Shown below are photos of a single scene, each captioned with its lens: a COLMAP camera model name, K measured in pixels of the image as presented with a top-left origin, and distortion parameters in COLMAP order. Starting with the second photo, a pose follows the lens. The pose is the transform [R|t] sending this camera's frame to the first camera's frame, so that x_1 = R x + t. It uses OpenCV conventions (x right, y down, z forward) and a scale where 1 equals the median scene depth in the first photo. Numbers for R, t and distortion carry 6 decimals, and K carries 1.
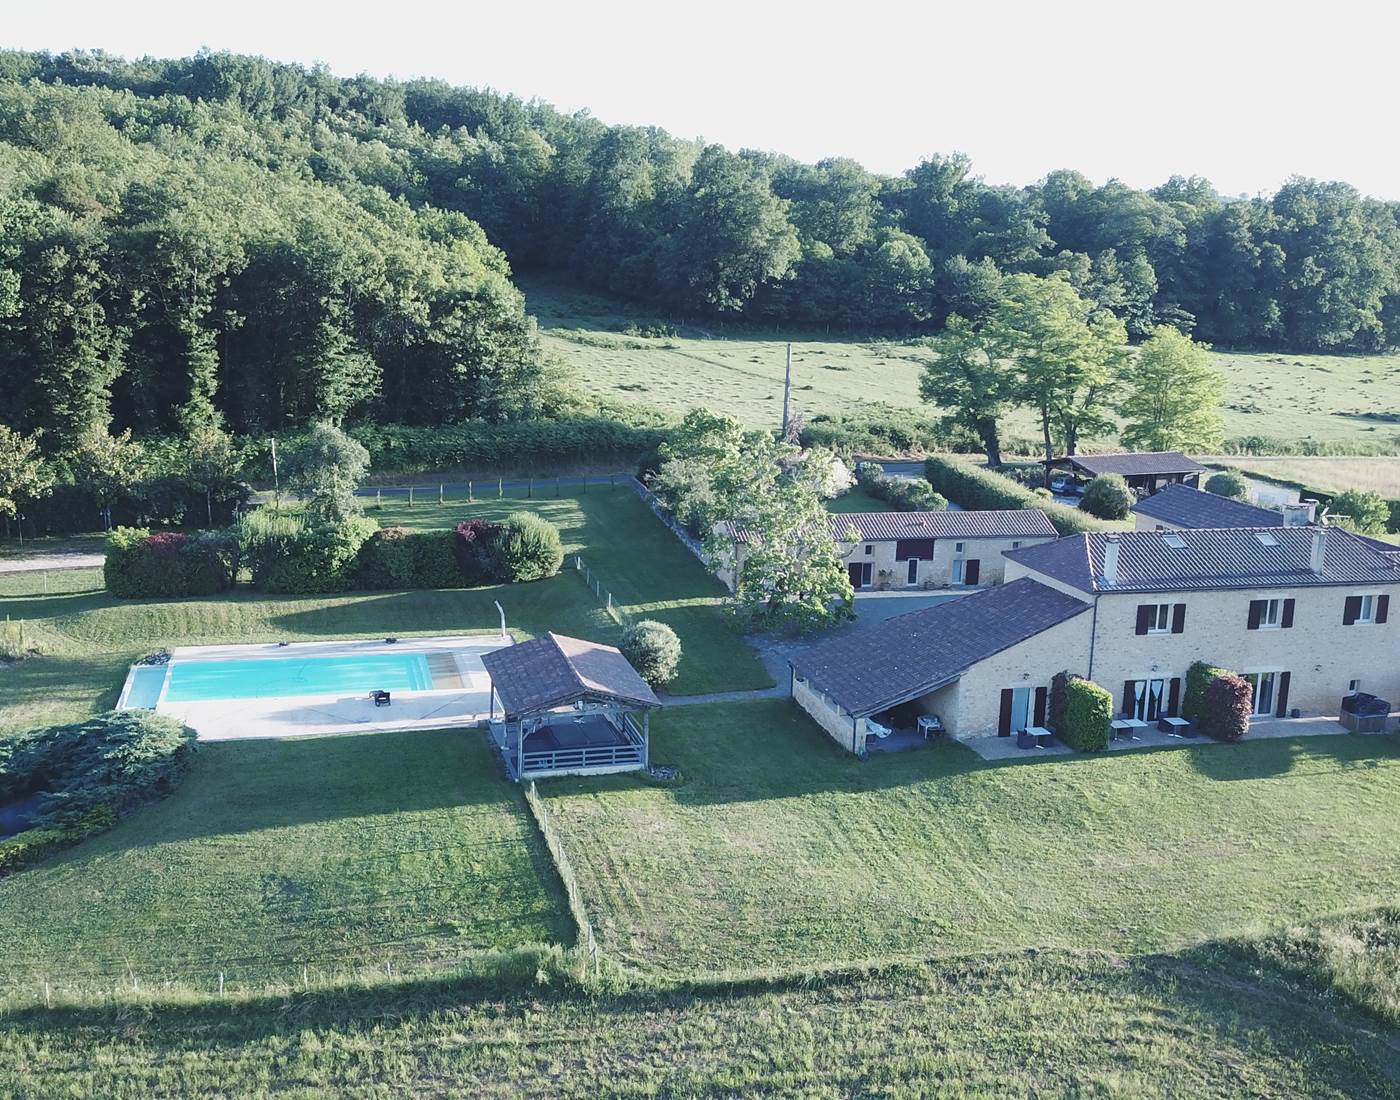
lens RADIAL K [[1481.0, 0, 700.0], [0, 1481.0, 550.0], [0, 0, 1]] dist [-0.000606, -0.006386]
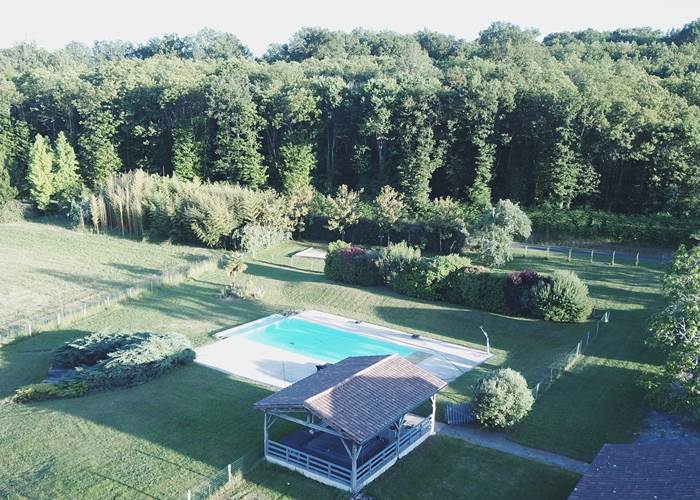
lens RADIAL K [[672.6, 0, 350.0], [0, 672.6, 250.0], [0, 0, 1]] dist [-0.000529, -0.006575]
pose [[0.633895, 0.137039, -0.761181, 0.187974], [-0.167945, 0.985083, 0.037489, -0.029027], [0.754964, 0.104073, 0.647455, 0.384746]]
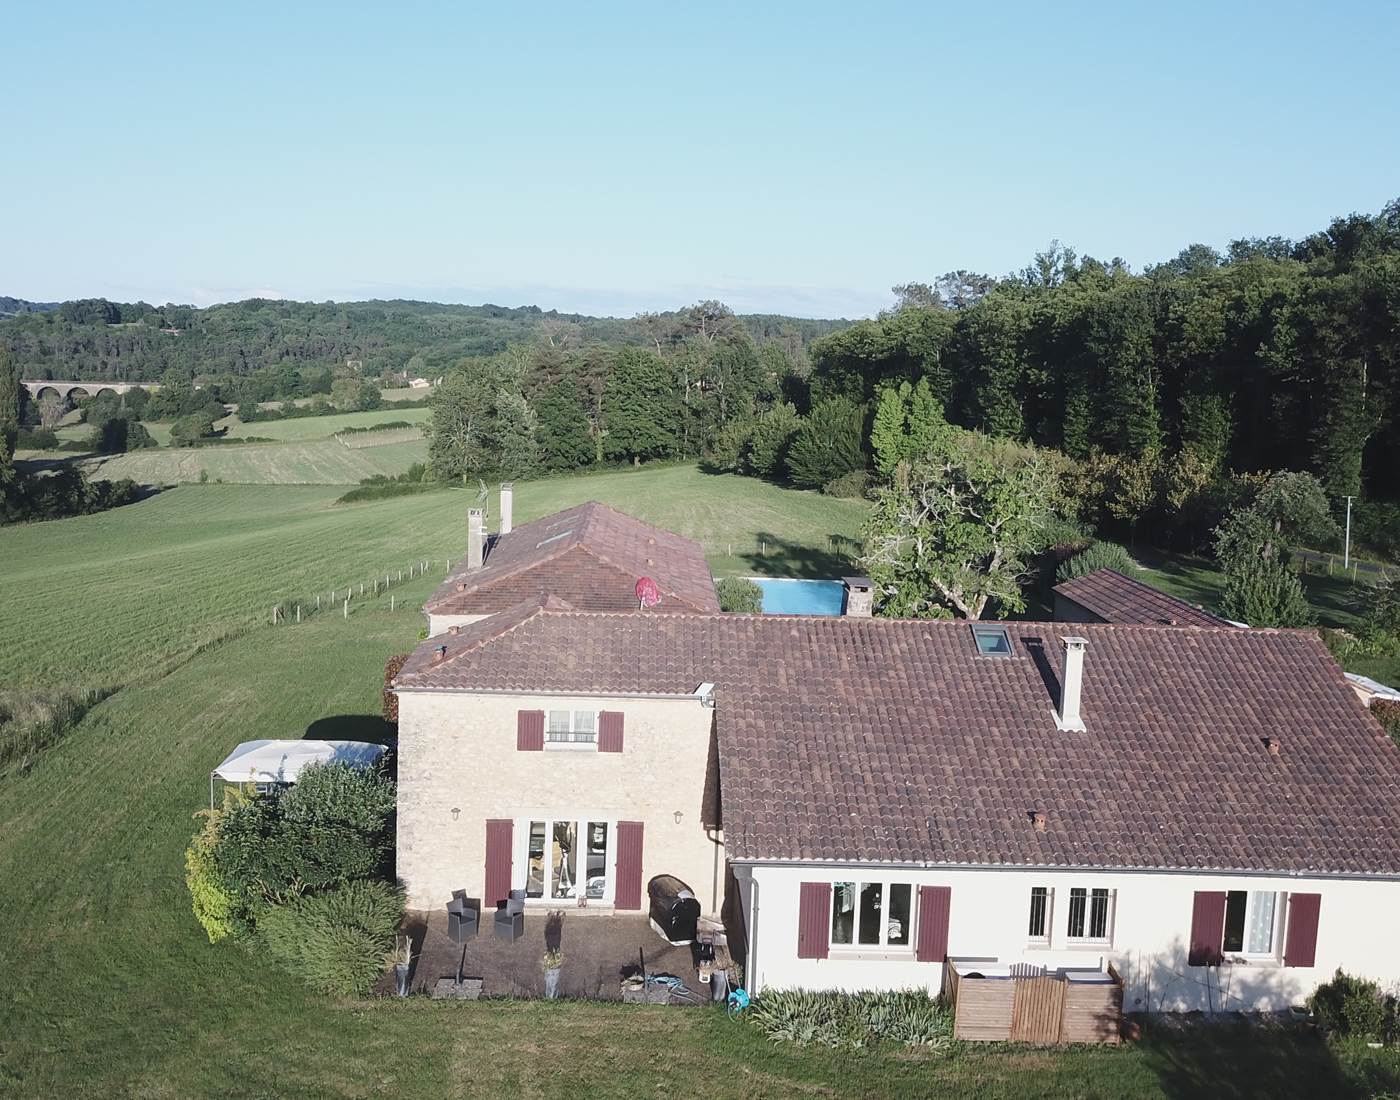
lens RADIAL K [[1481.0, 0, 700.0], [0, 1481.0, 550.0], [0, 0, 1]] dist [-0.000606, -0.006386]
pose [[-0.235489, 0.081577, -0.968447, 0.667170], [-0.230914, 0.963240, 0.137288, -0.073426], [0.944046, 0.255958, -0.207995, 0.801016]]
